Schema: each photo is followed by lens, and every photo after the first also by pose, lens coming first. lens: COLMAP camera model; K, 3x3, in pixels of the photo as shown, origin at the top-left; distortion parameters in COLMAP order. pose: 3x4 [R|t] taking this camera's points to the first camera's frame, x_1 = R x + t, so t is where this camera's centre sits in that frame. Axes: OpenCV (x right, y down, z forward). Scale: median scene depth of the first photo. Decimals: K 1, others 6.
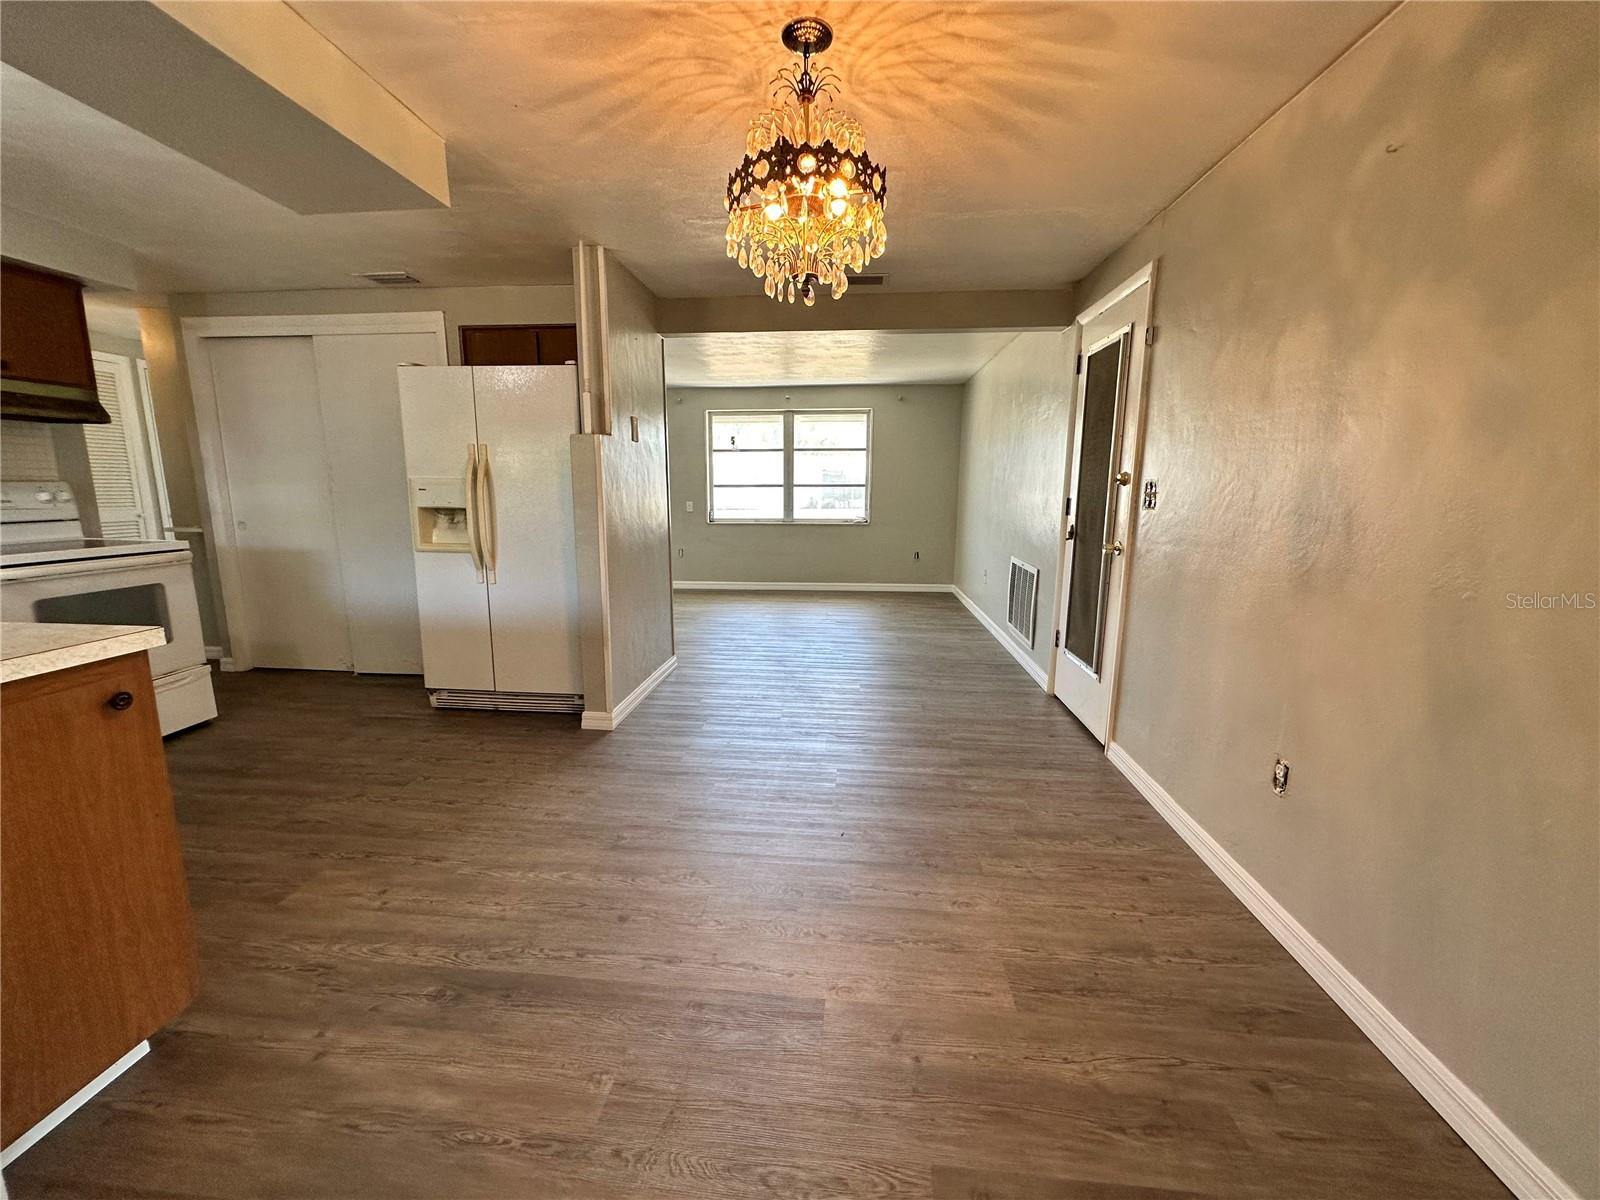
lens RADIAL K [[640.7, 0, 799.0], [0, 640.7, 595.5], [0, 0, 1]] dist [-0.005669, 0.001688]
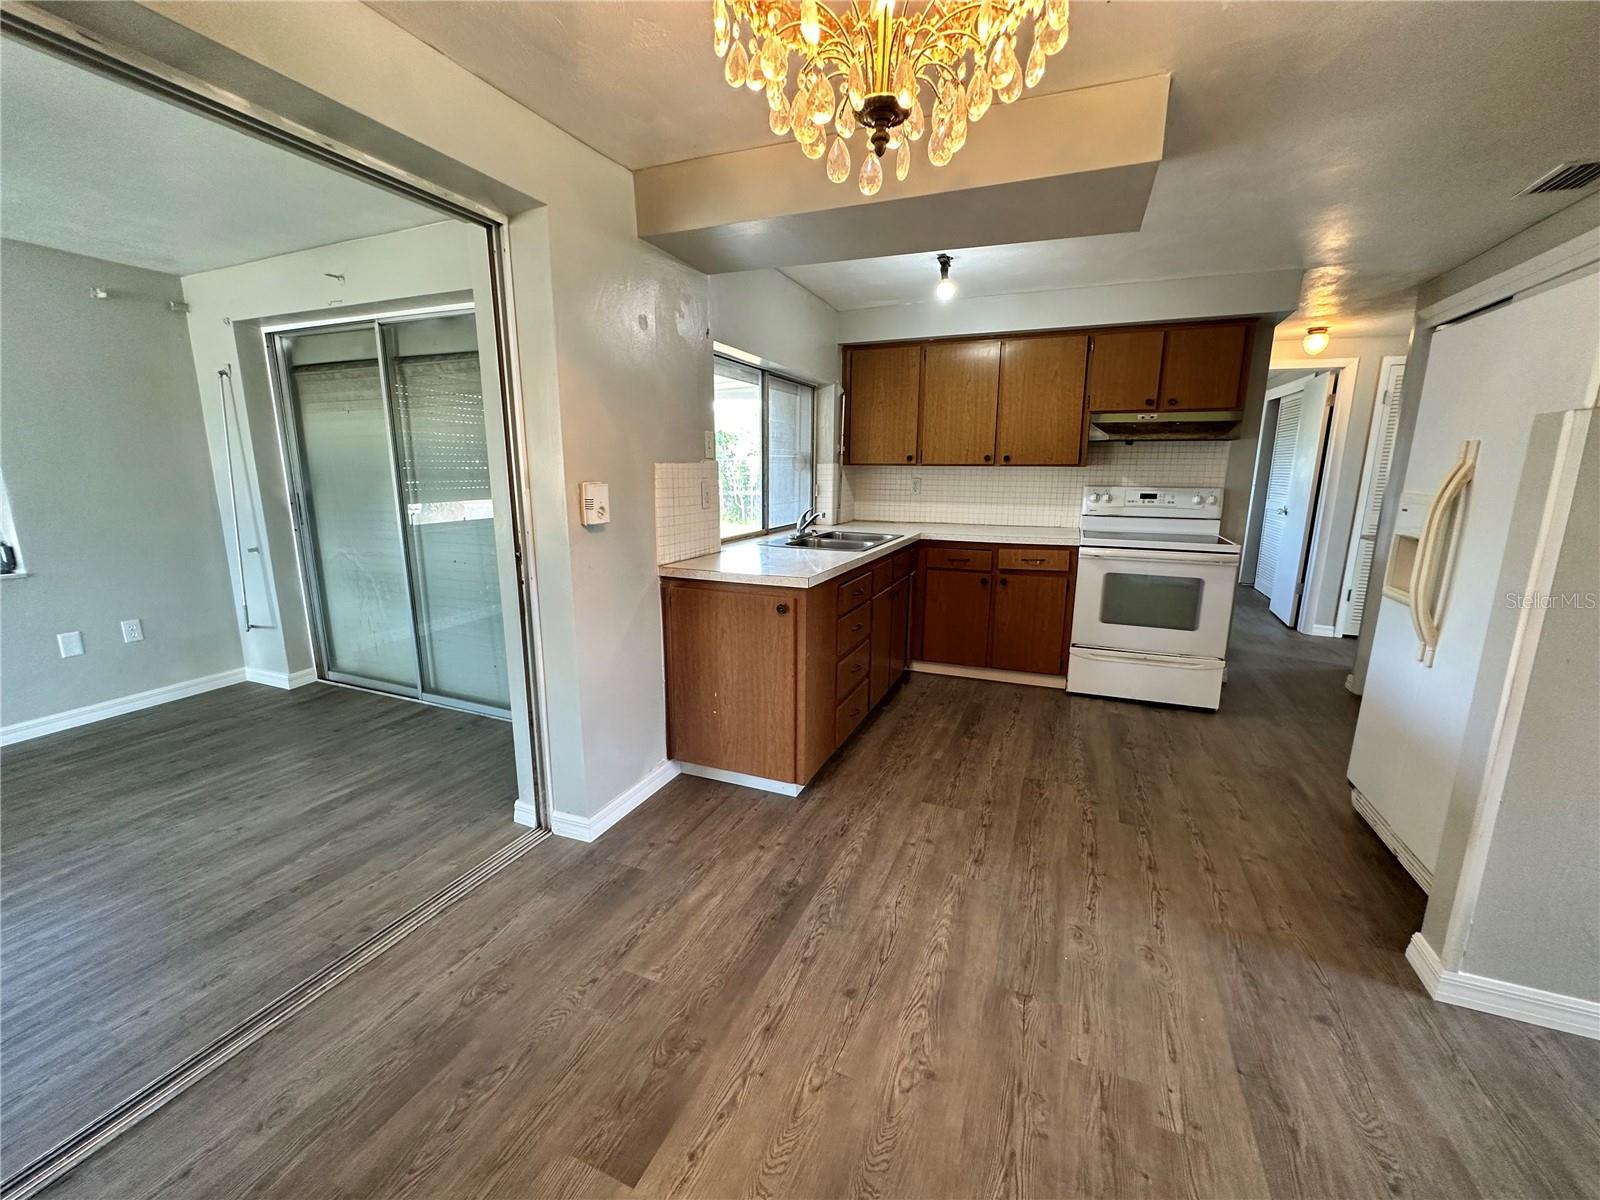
lens RADIAL K [[640.7, 0, 799.1], [0, 640.7, 595.0], [0, 0, 1]] dist [-0.005669, 0.001688]
pose [[-0.304444, 0.177756, -0.935797, 0.270978], [-0.169642, 0.956609, 0.236899, -0.128187], [0.937302, 0.230873, -0.261079, 0.576698]]
